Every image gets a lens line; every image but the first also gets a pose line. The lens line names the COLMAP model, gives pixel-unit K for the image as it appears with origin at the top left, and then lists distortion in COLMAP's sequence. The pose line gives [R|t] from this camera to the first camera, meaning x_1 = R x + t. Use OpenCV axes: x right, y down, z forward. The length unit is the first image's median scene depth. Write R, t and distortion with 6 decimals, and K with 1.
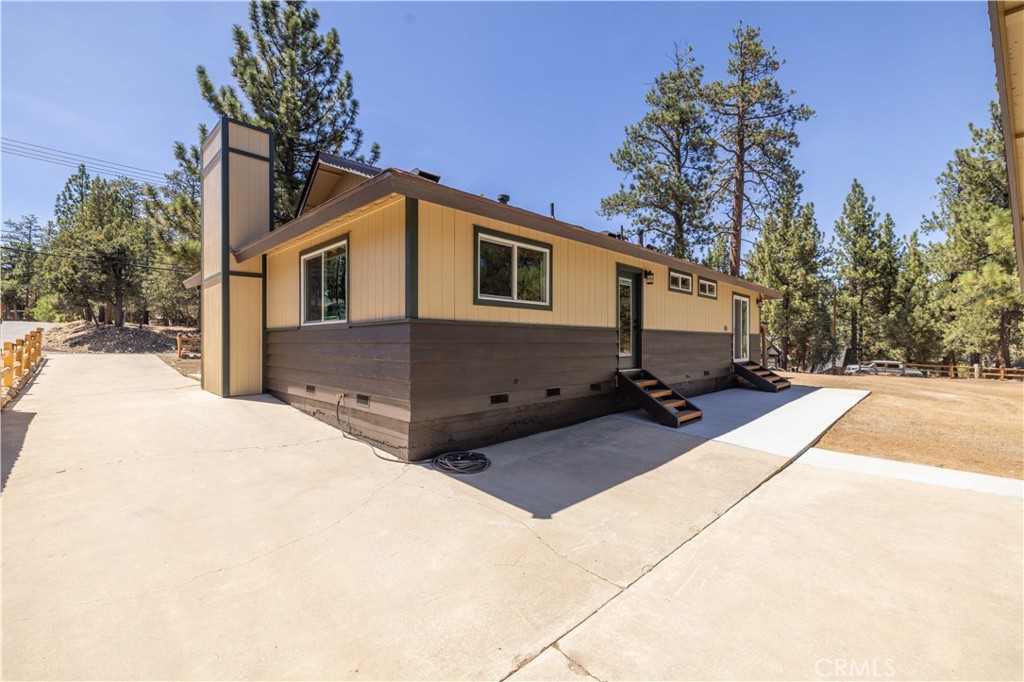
lens RADIAL K [[437.8, 0, 512.0], [0, 437.8, 341.0], [0, 0, 1]] dist [0.001152, -0.000233]
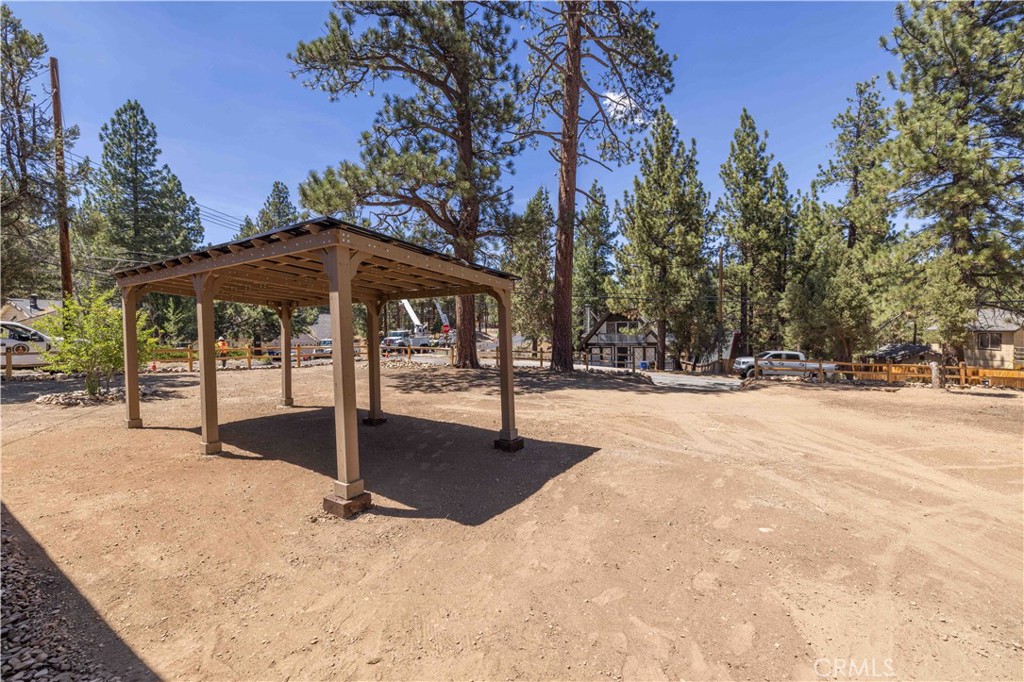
lens RADIAL K [[439.9, 0, 517.3], [0, 439.9, 337.1], [0, 0, 1]] dist [0.001116, -0.000515]
pose [[0.980323, -0.018871, 0.196497, 0.257591], [0.014281, 0.999592, 0.024752, -0.002203], [-0.196883, -0.021459, 0.980192, 0.345005]]
